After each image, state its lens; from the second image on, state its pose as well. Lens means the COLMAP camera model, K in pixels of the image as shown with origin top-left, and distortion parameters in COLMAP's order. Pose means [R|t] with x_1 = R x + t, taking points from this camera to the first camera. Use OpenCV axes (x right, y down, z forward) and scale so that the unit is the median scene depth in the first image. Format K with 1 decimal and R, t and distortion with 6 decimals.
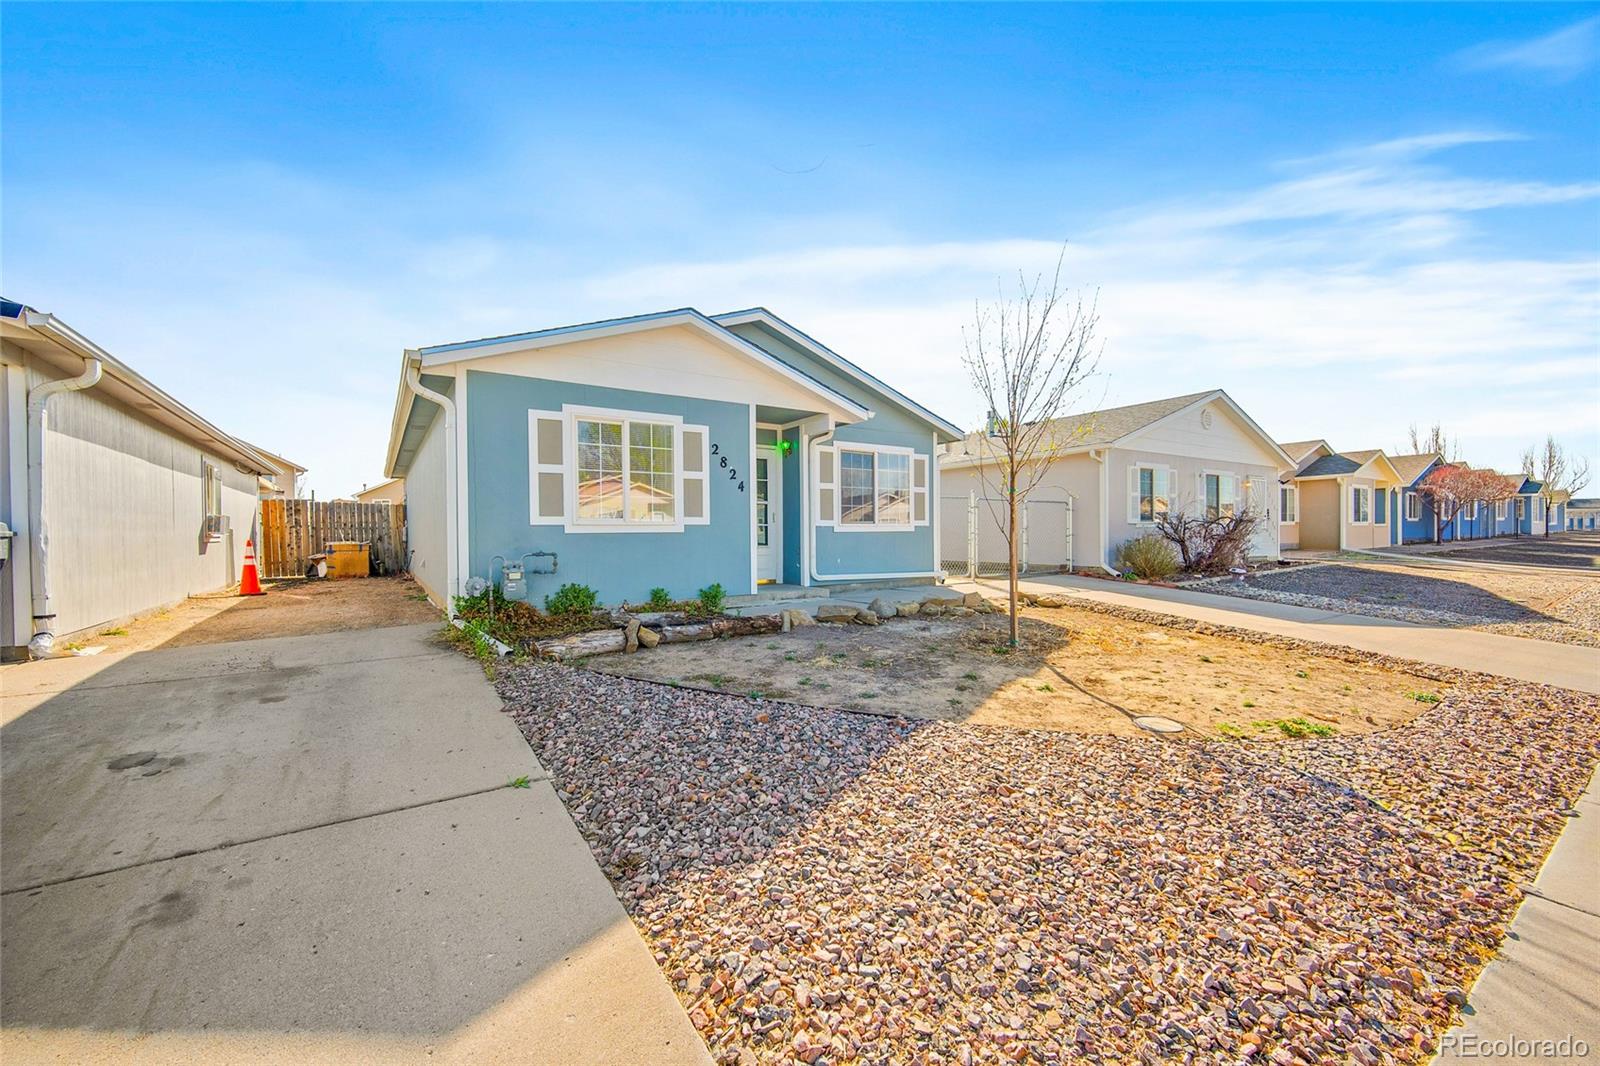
lens RADIAL K [[632.4, 0, 800.9], [0, 632.4, 532.9], [0, 0, 1]] dist [-0.001811, 0.000204]
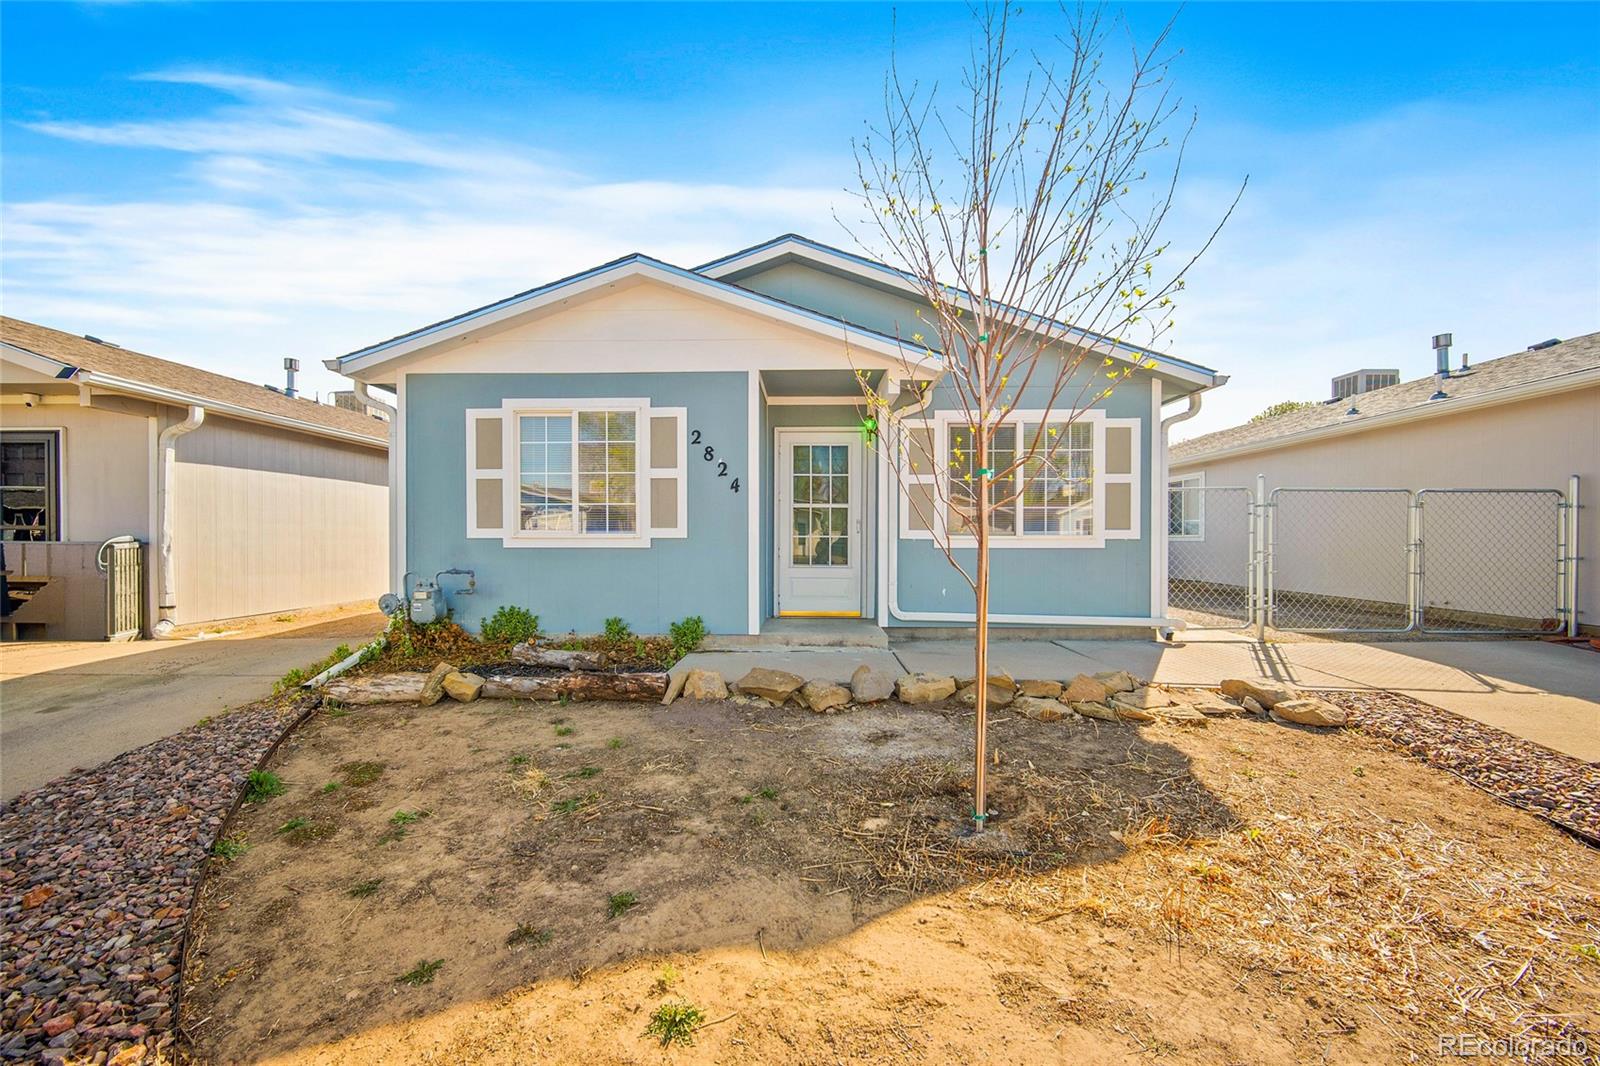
lens RADIAL K [[632.4, 0, 797.1], [0, 632.4, 533.5], [0, 0, 1]] dist [-0.001811, 0.000204]
pose [[0.809185, 0.004637, -0.587535, 0.410785], [-0.007845, 0.999965, -0.002912, -0.017213], [0.587501, 0.006965, 0.809194, 0.475619]]
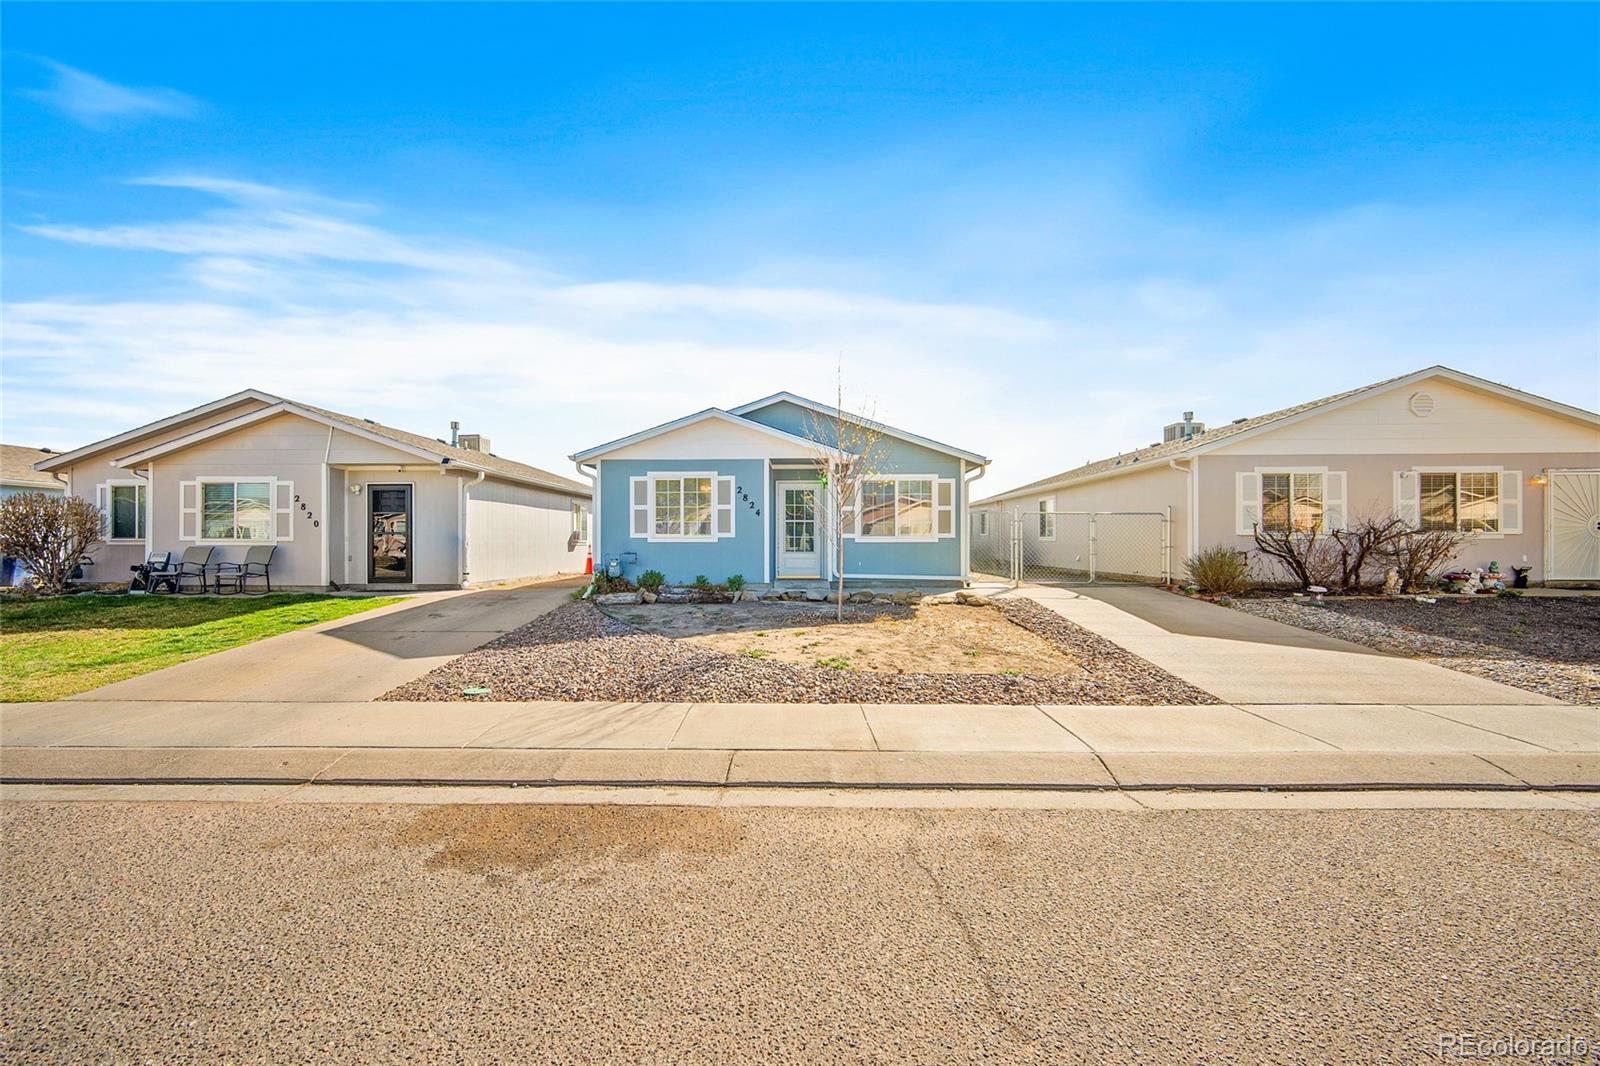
lens RADIAL K [[632.4, 0, 803.9], [0, 632.4, 531.1], [0, 0, 1]] dist [-0.001811, 0.000204]
pose [[0.819166, -0.003031, -0.573548, 0.929668], [-0.005879, 0.999889, -0.013681, -0.008121], [0.573526, 0.014579, 0.819057, -0.212642]]
